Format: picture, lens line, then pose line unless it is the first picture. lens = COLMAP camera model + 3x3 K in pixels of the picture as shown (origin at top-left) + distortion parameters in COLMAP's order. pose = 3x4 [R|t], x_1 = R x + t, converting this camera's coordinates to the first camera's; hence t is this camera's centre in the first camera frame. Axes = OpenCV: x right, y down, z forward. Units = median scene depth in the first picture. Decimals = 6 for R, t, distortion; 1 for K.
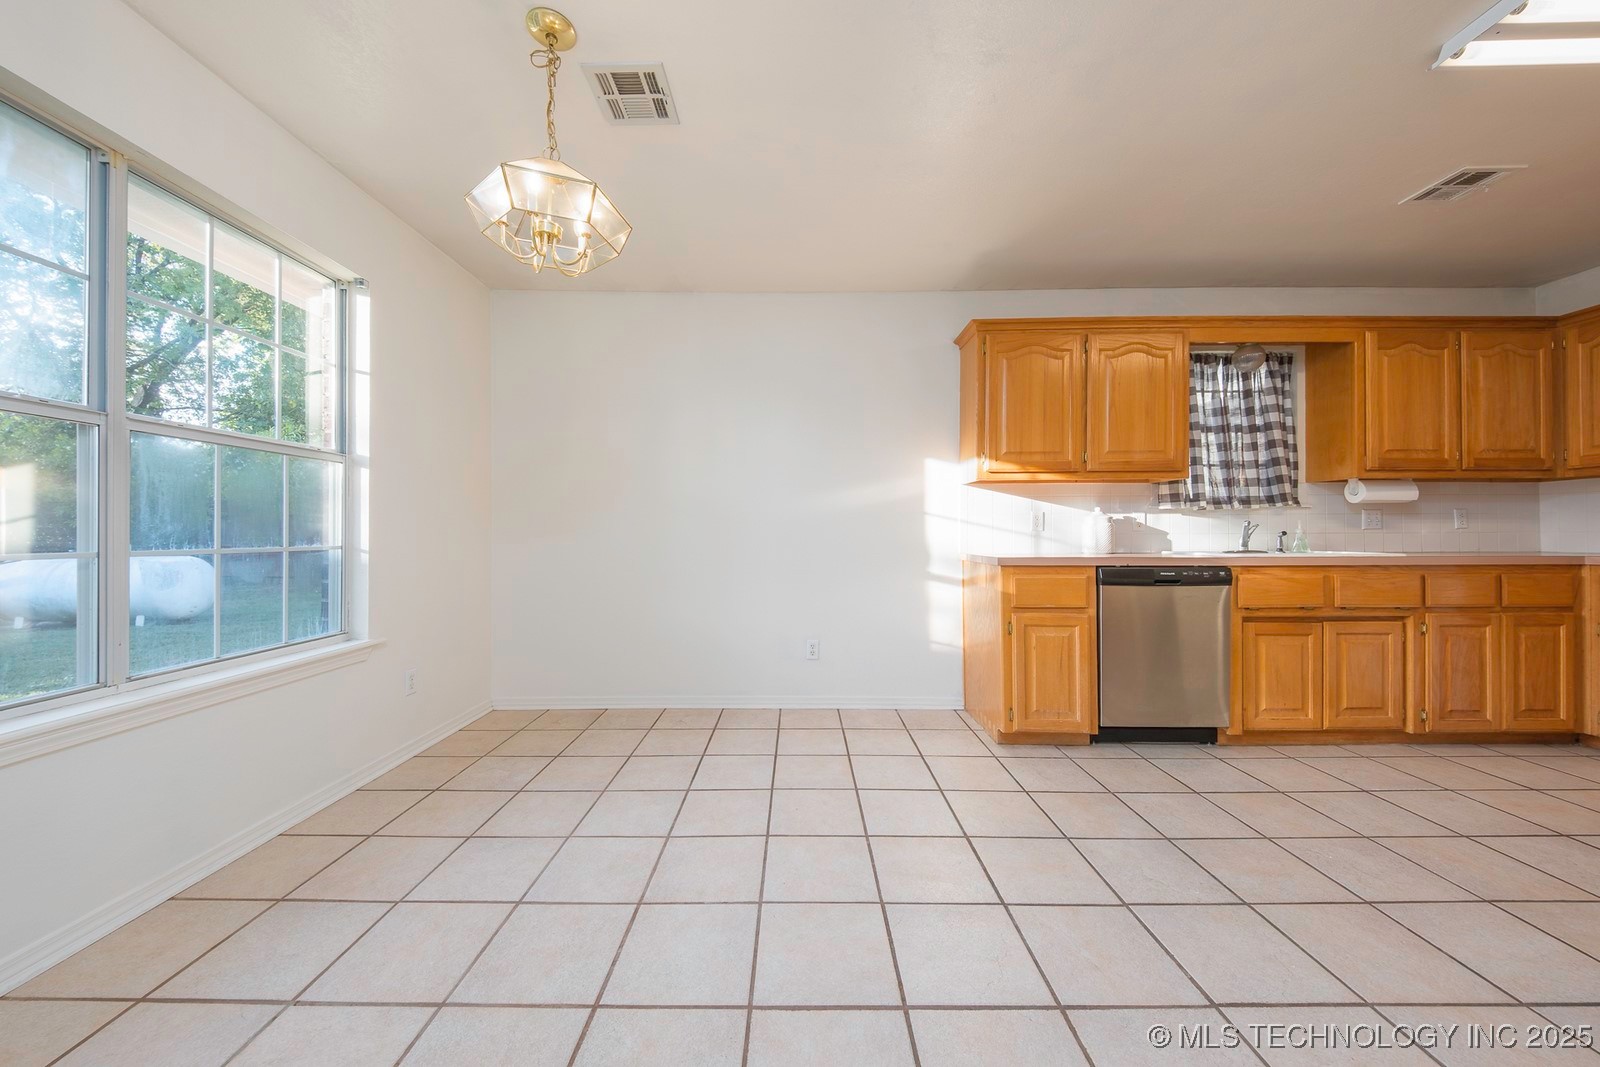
lens RADIAL K [[541.2, 0, 797.4], [0, 541.2, 530.6], [0, 0, 1]] dist [-0.017579, -0.000194]
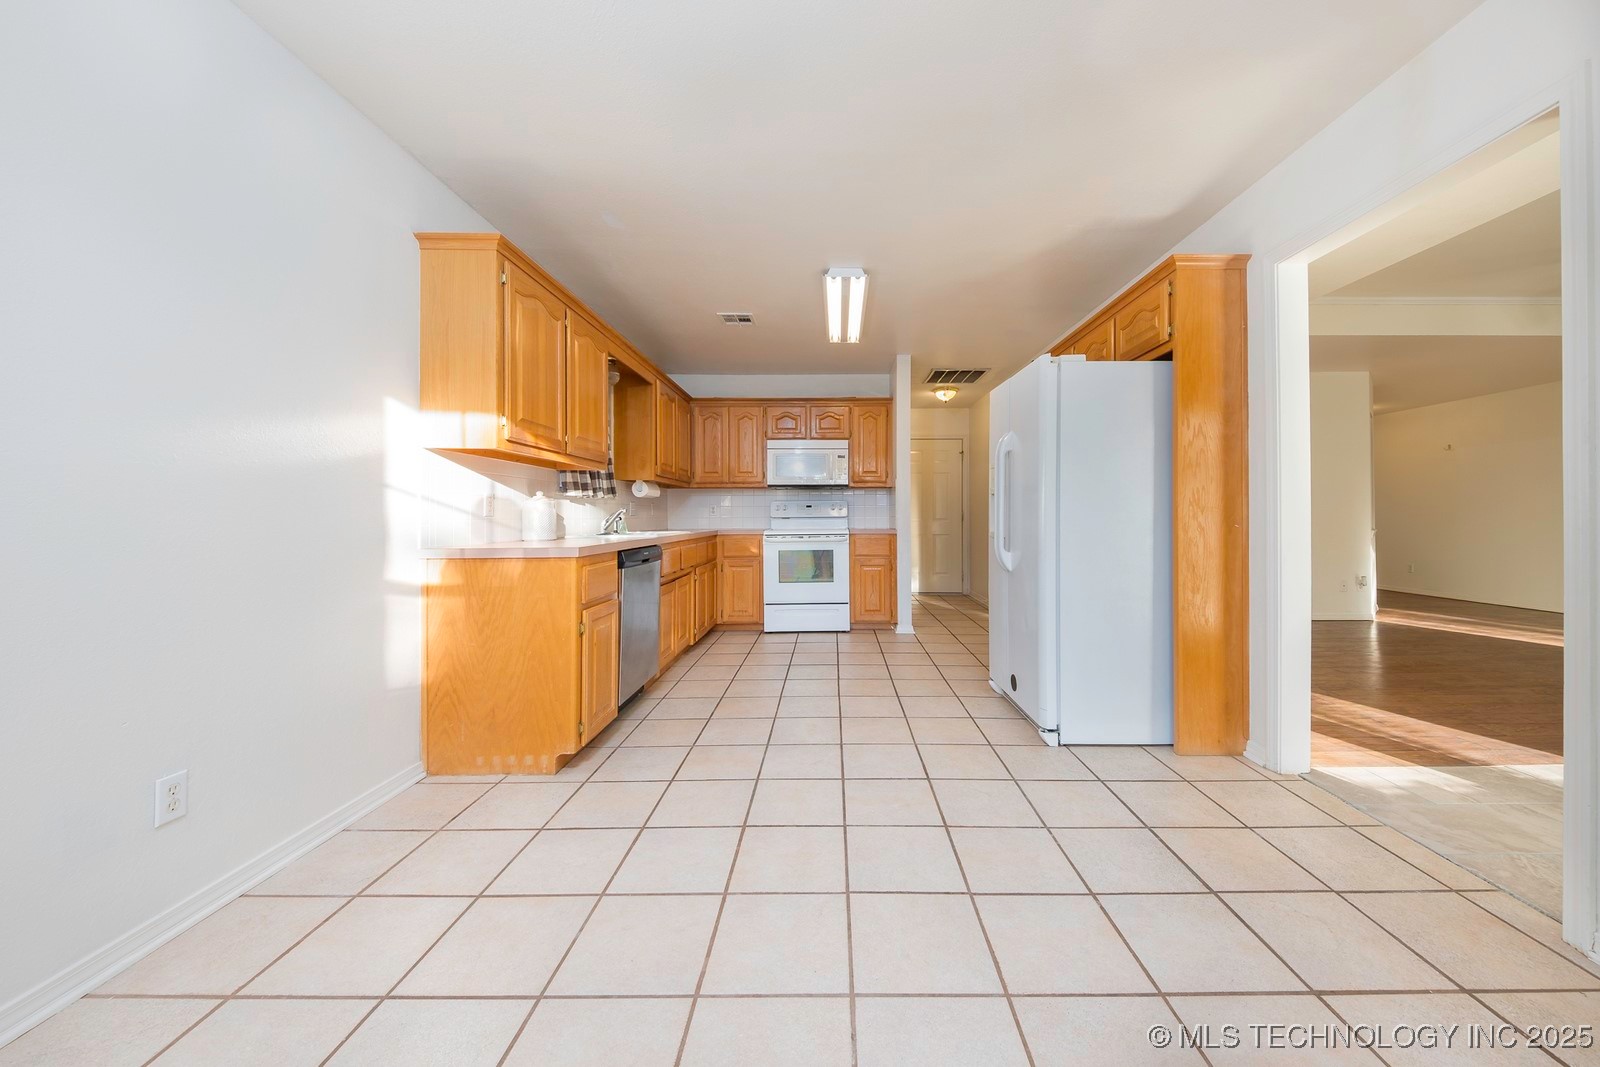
lens RADIAL K [[563.2, 0, 813.6], [0, 563.2, 517.9], [0, 0, 1]] dist [0.001551, -0.000152]
pose [[-0.020774, 0.001808, 0.999783, -0.440293], [-0.010451, 0.999943, -0.002026, 0.001166], [-0.999730, -0.010491, -0.020754, 0.549789]]
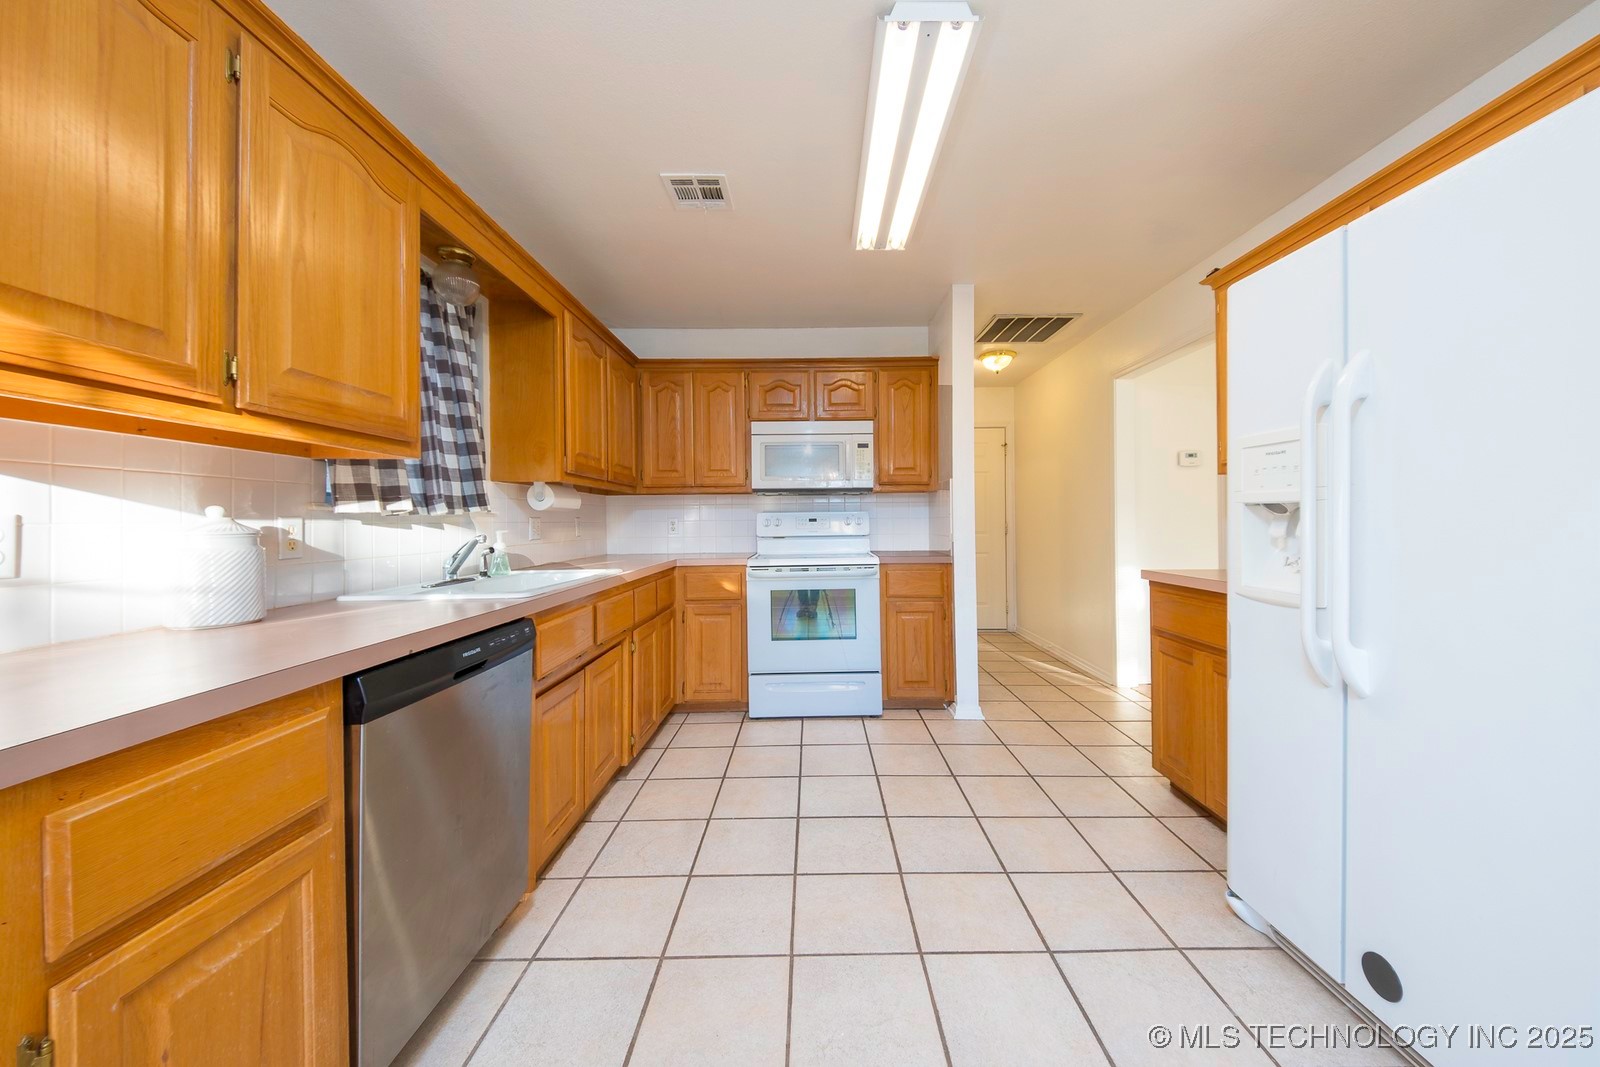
lens RADIAL K [[563.2, 0, 792.0], [0, 563.2, 529.4], [0, 0, 1]] dist [0.001551, -0.000152]
pose [[-0.017101, -0.010489, 0.999799, 0.144131], [-0.004439, 0.999936, 0.010414, -0.031786], [-0.999844, -0.004260, -0.017147, 0.595143]]
